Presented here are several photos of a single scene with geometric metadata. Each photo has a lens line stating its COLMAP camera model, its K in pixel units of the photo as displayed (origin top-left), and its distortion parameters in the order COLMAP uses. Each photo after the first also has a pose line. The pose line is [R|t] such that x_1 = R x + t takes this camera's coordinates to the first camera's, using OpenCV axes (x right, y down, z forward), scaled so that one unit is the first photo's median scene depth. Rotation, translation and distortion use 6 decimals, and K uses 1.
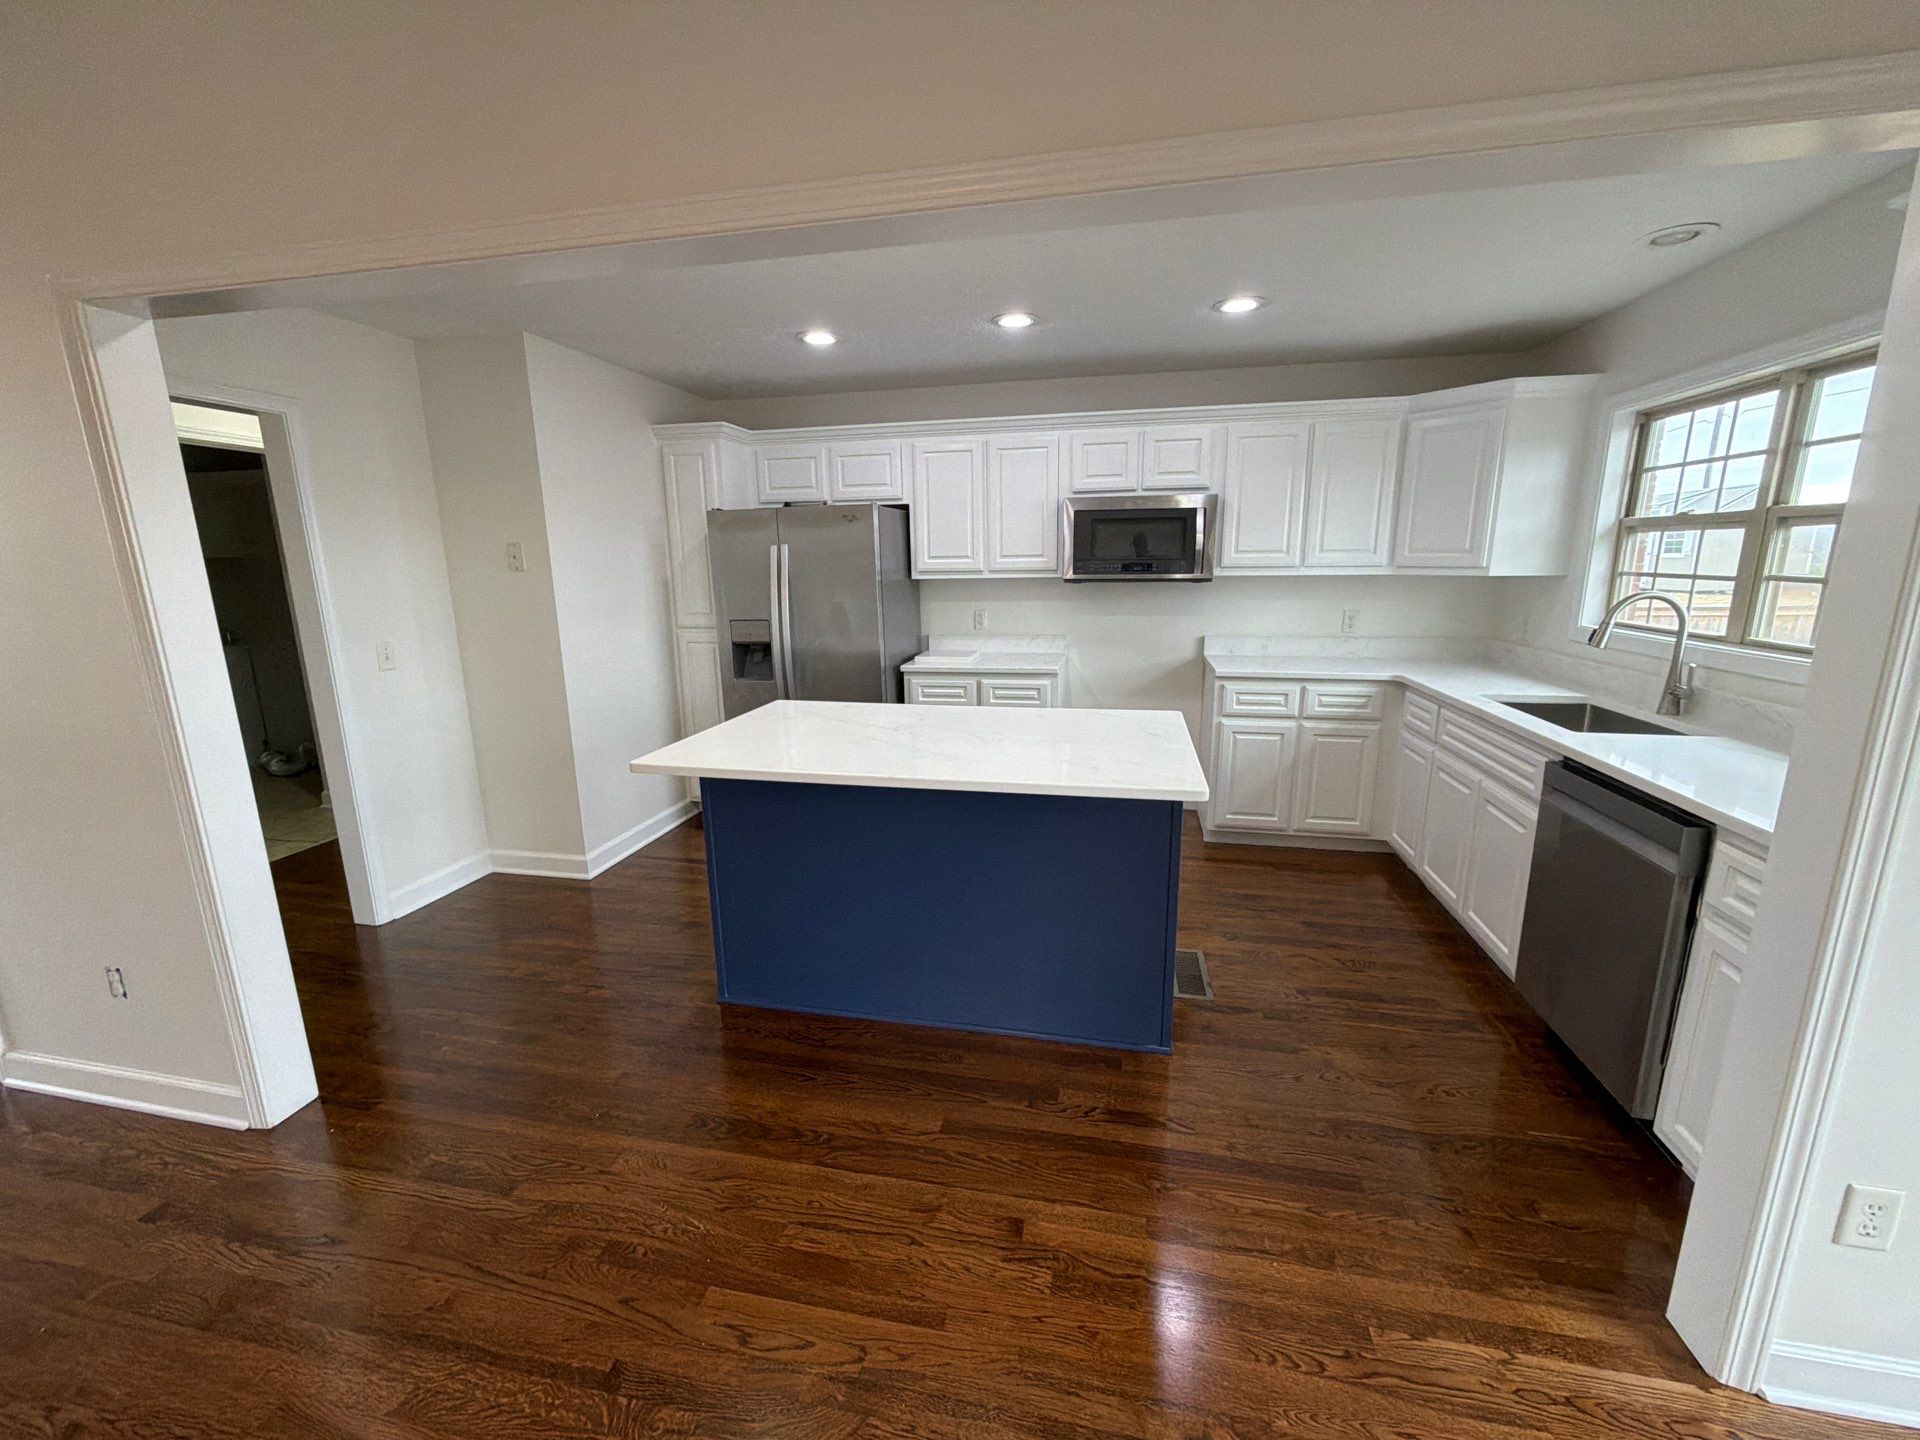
lens RADIAL K [[763.0, 0, 964.0], [0, 763.0, 718.7], [0, 0, 1]] dist [0.000989, -0.000287]
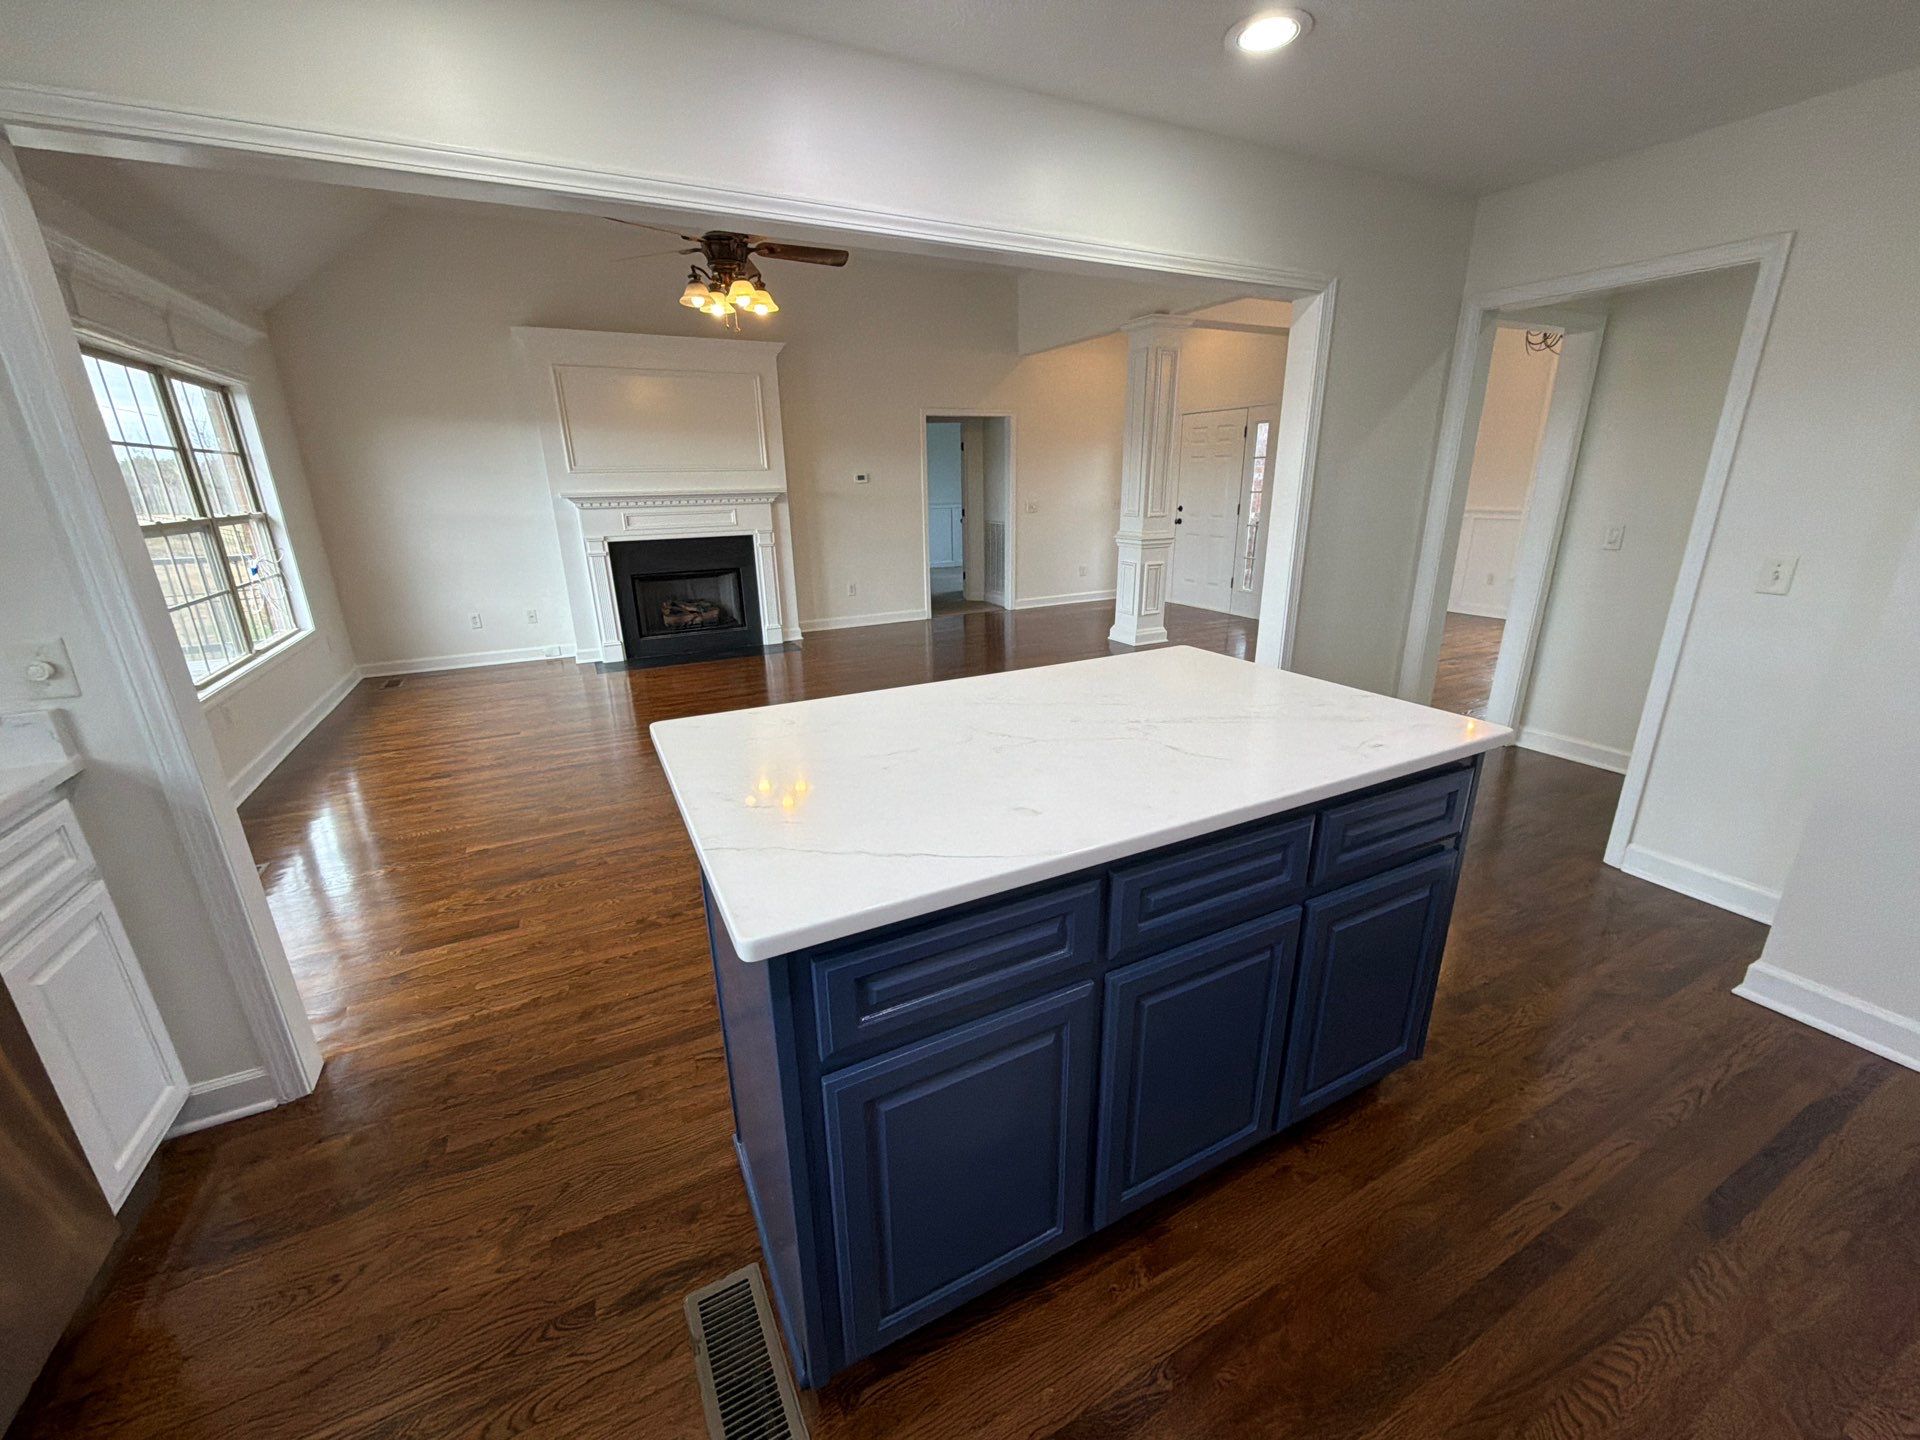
lens RADIAL K [[763.0, 0, 961.9], [0, 763.0, 721.1], [0, 0, 1]] dist [0.000989, -0.000287]
pose [[-0.777645, 0.218172, -0.589635, 0.295582], [-0.102977, 0.880991, 0.461790, -0.196562], [0.620213, 0.419827, -0.662632, 0.957797]]
